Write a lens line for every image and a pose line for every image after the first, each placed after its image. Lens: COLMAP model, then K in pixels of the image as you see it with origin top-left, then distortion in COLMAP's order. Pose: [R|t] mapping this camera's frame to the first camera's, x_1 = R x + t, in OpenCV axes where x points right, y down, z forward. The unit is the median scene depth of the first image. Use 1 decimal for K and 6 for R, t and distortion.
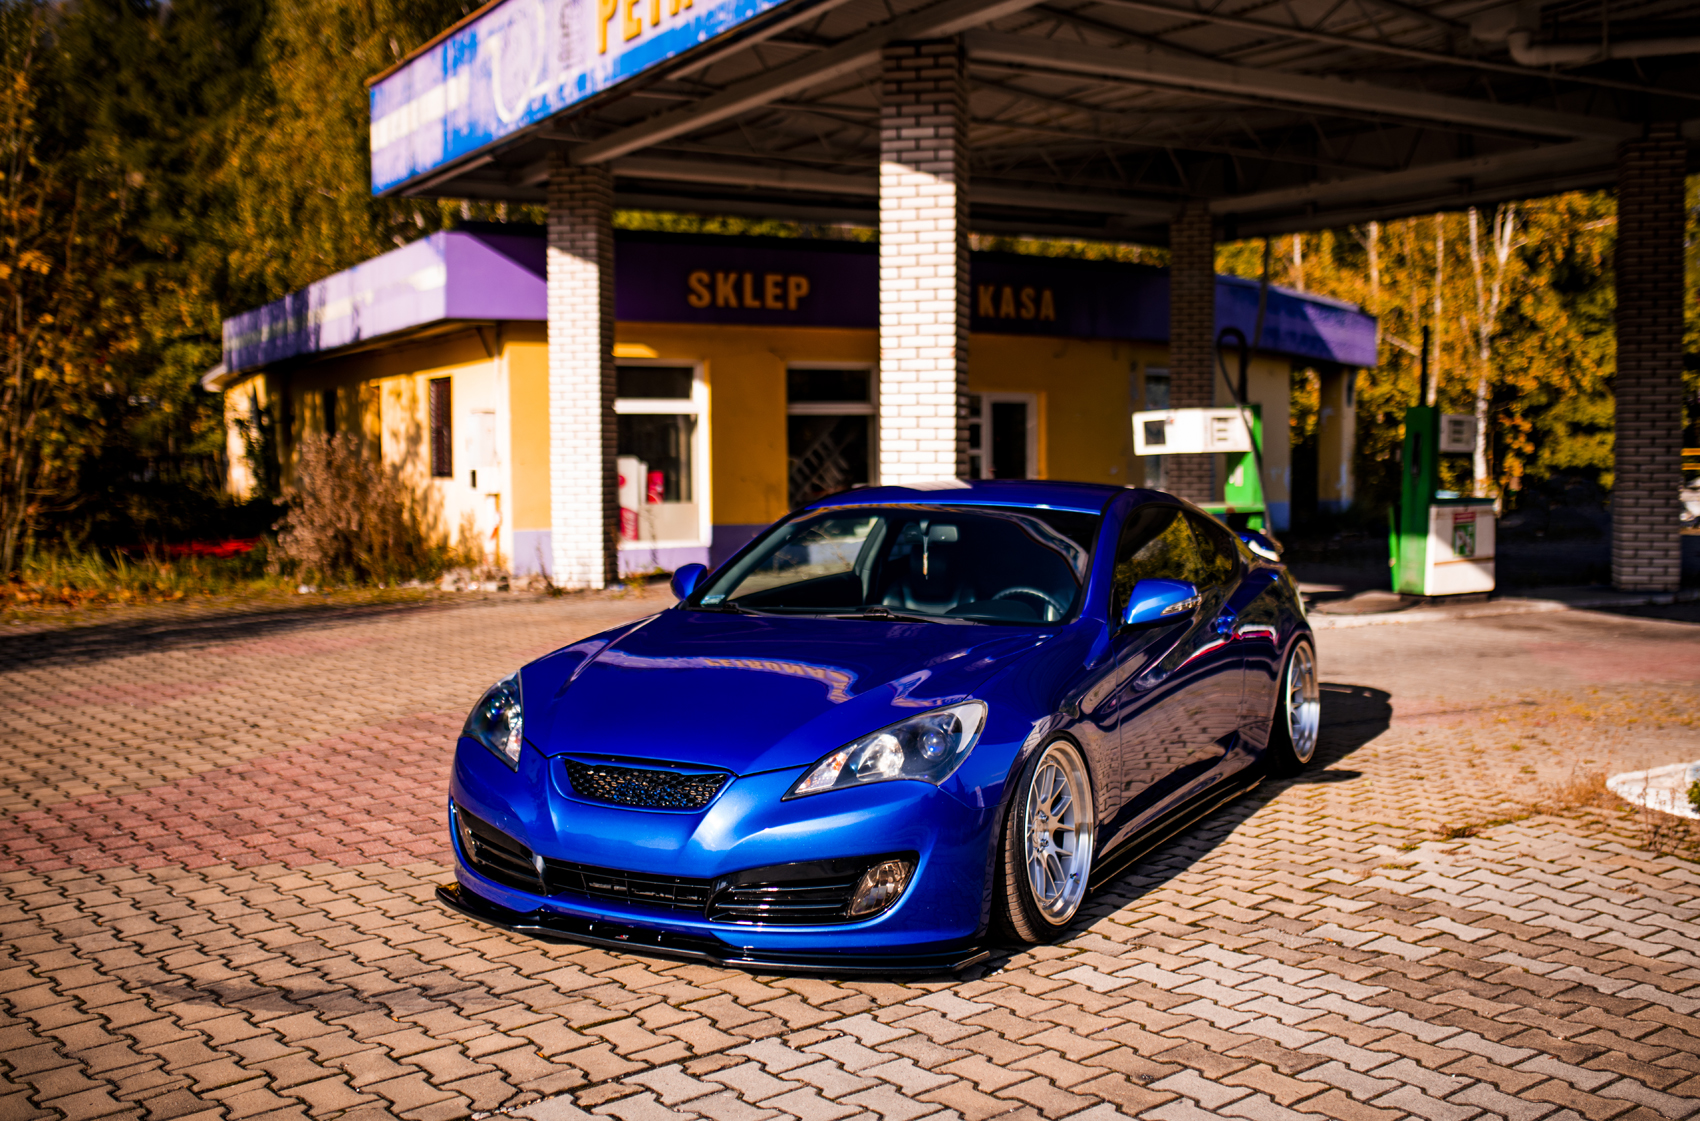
lens RADIAL K [[1764.8, 0, 859.6], [0, 1764.8, 561.1], [0, 0, 1]] dist [-0.078799, 0.144832]
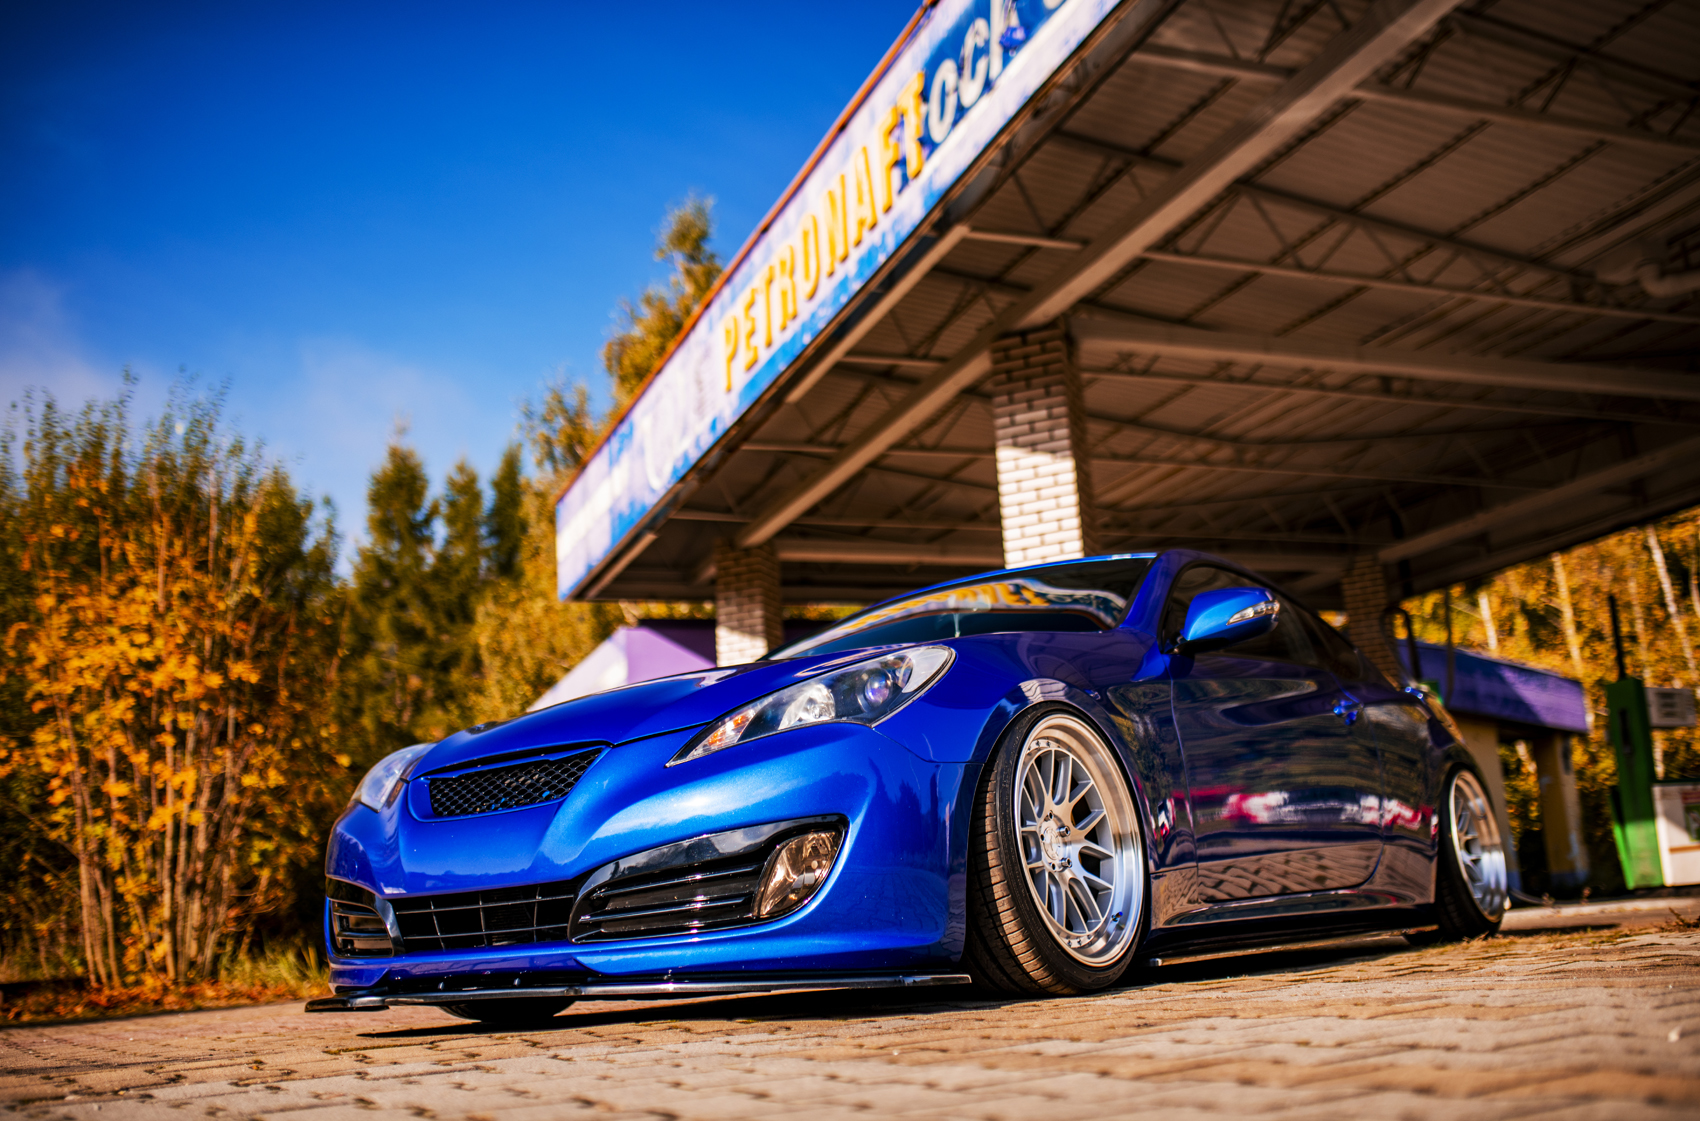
lens RADIAL K [[1635.4, 0, 852.7], [0, 1635.4, 551.7], [0, 0, 1]] dist [-0.065629, 0.088661]
pose [[0.986332, -0.093619, -0.135588, 0.036426], [0.049629, 0.953485, -0.297326, 0.069985], [0.157117, 0.286533, 0.945099, 0.093340]]
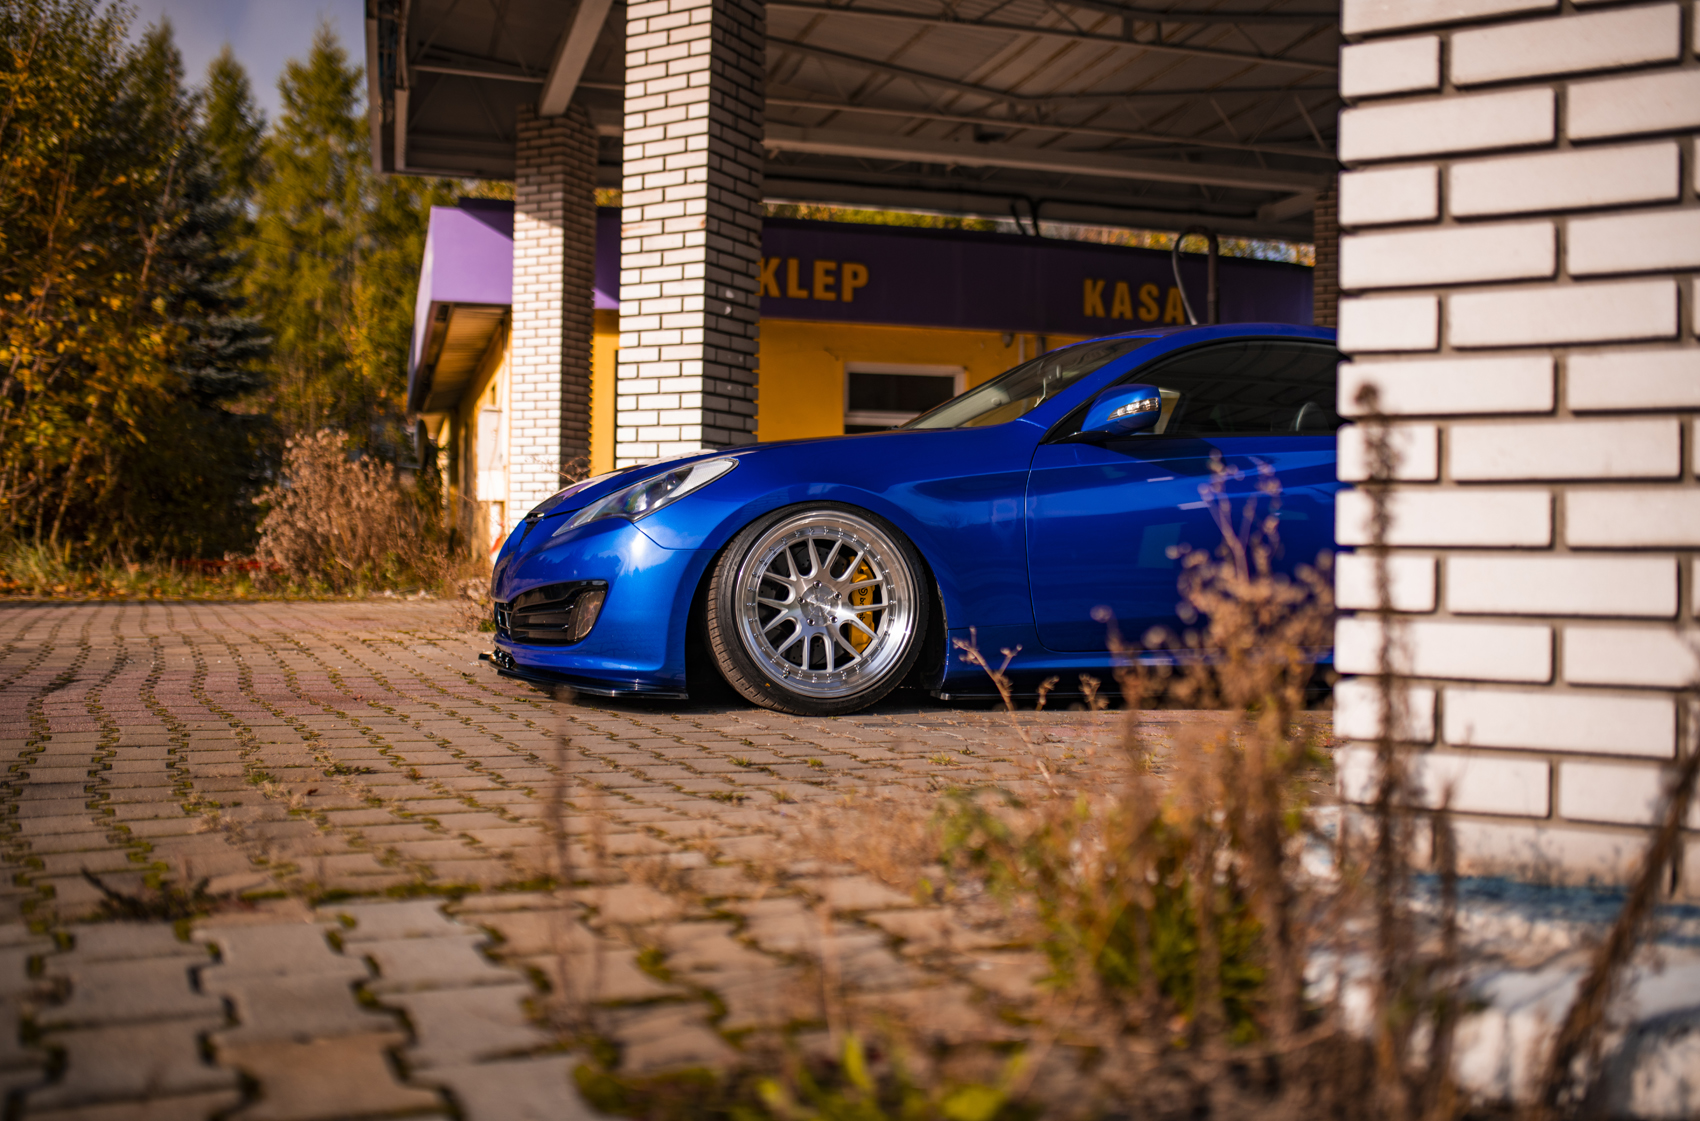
lens RADIAL K [[1632.3, 0, 851.1], [0, 1632.3, 551.1], [0, 0, 1]] dist [-0.067011, 0.093493]
pose [[0.969064, 0.021080, -0.245909, 0.194937], [-0.038354, 0.997104, -0.065672, 0.039270], [0.243812, 0.073072, 0.967066, 0.272210]]
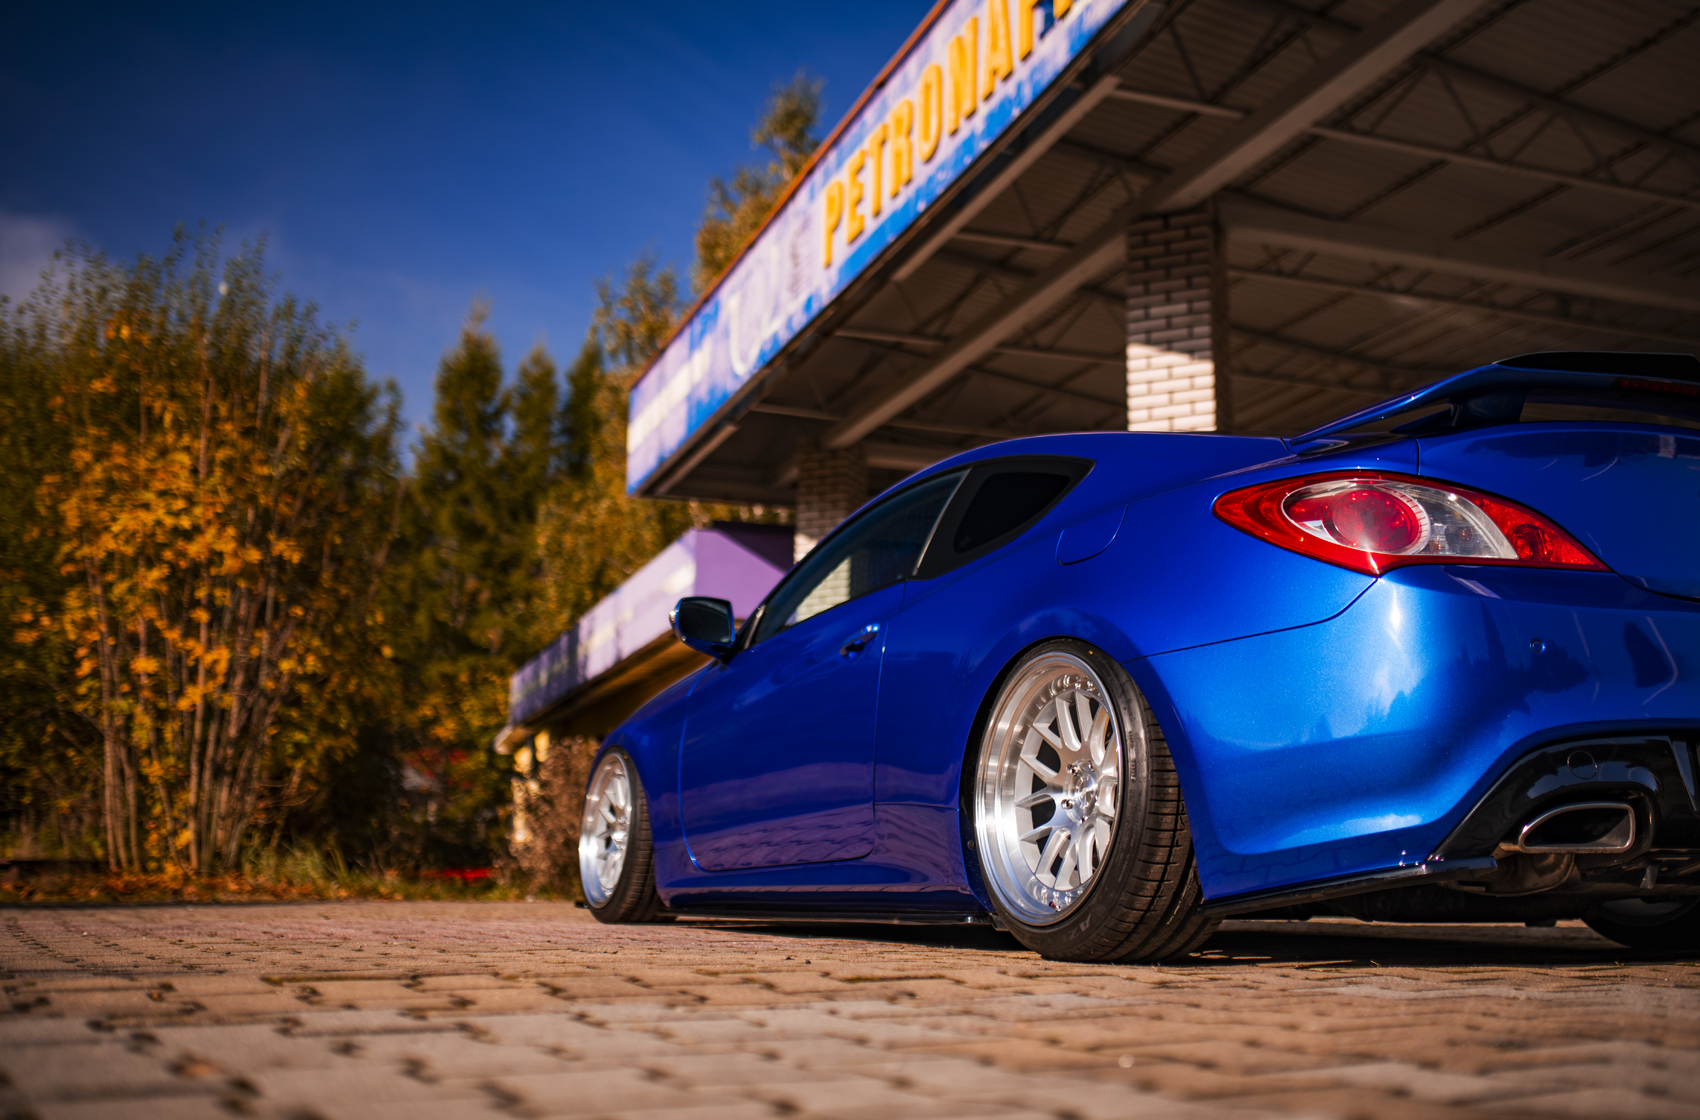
lens RADIAL K [[1699.7, 0, 851.2], [0, 1699.7, 557.4], [0, 0, 1]] dist [-0.047842, 0.040822]
pose [[0.982623, -0.021585, -0.184354, 0.021762], [-0.026275, 0.967038, -0.253271, 0.067155], [0.183744, 0.253714, 0.949667, 0.138430]]
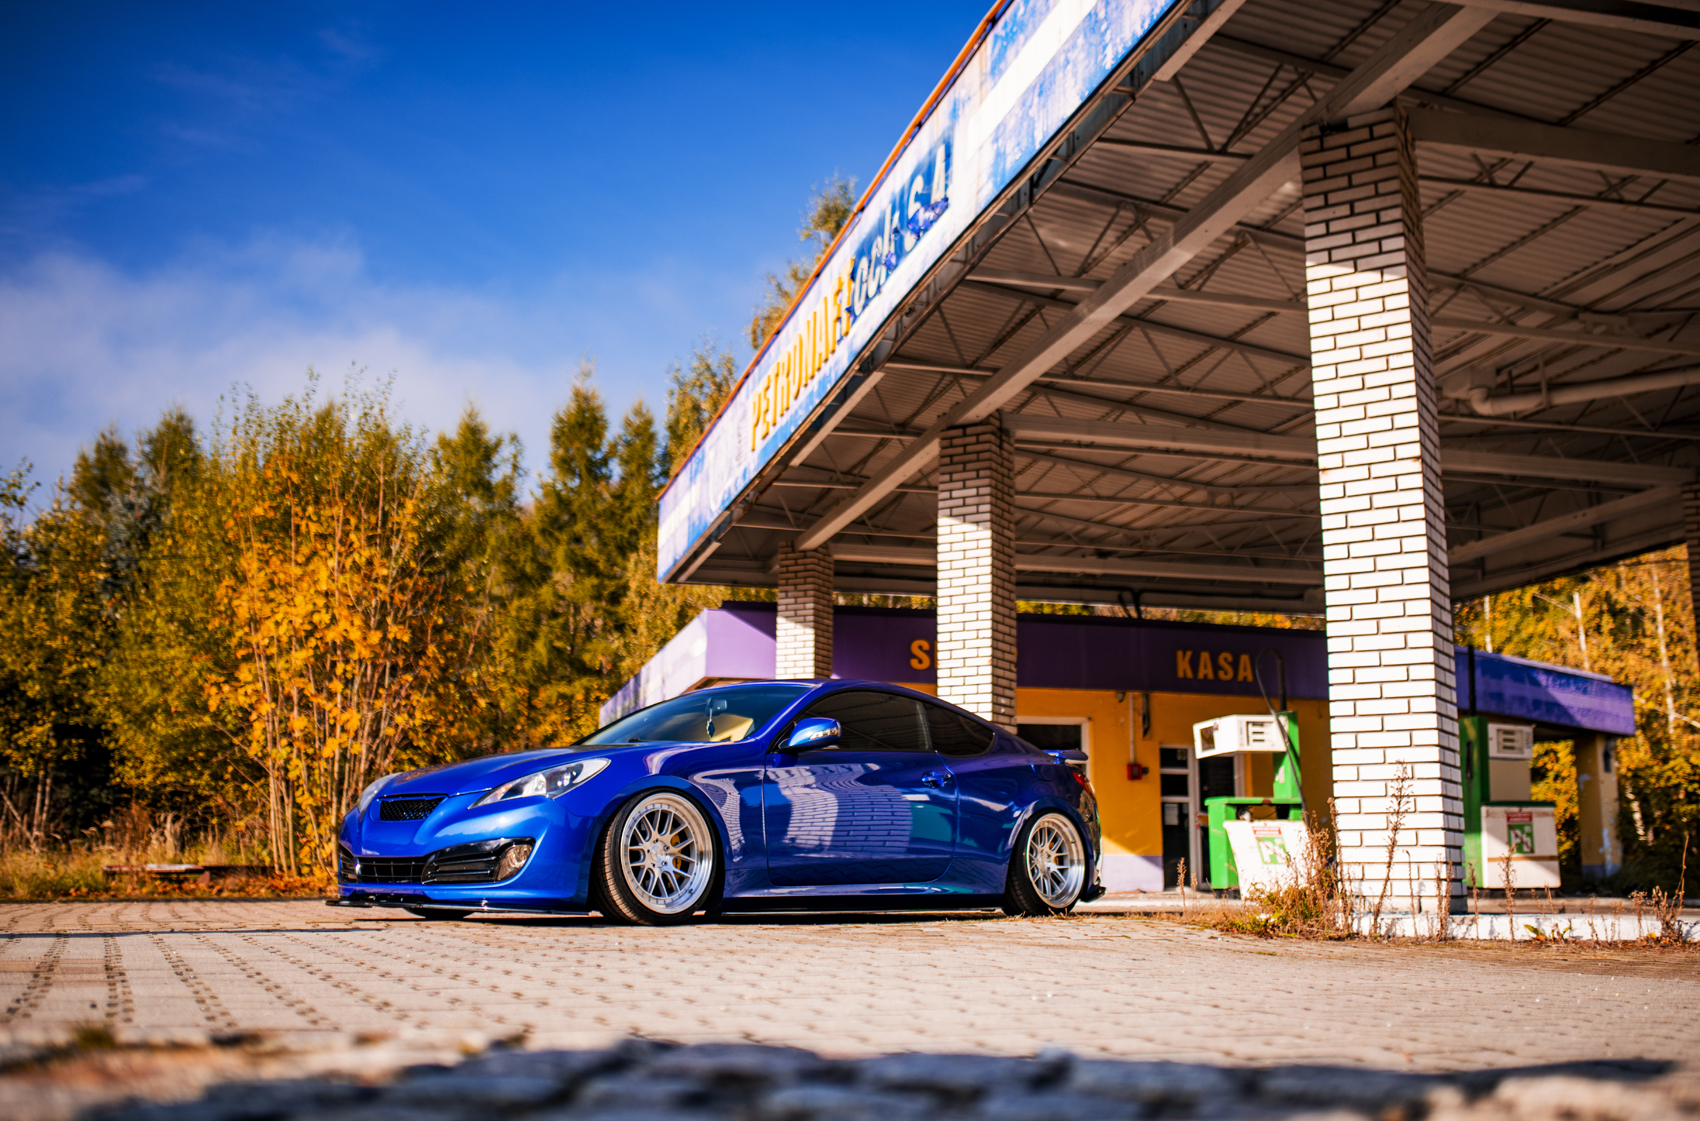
lens RADIAL K [[1688.6, 0, 848.4], [0, 1688.6, 553.2], [0, 0, 1]] dist [-0.071118, 0.114852]
pose [[0.962870, -0.039414, -0.267071, 0.197169], [-0.029840, 0.967685, -0.250392, 0.078012], [0.268310, 0.249064, 0.930579, -0.113793]]
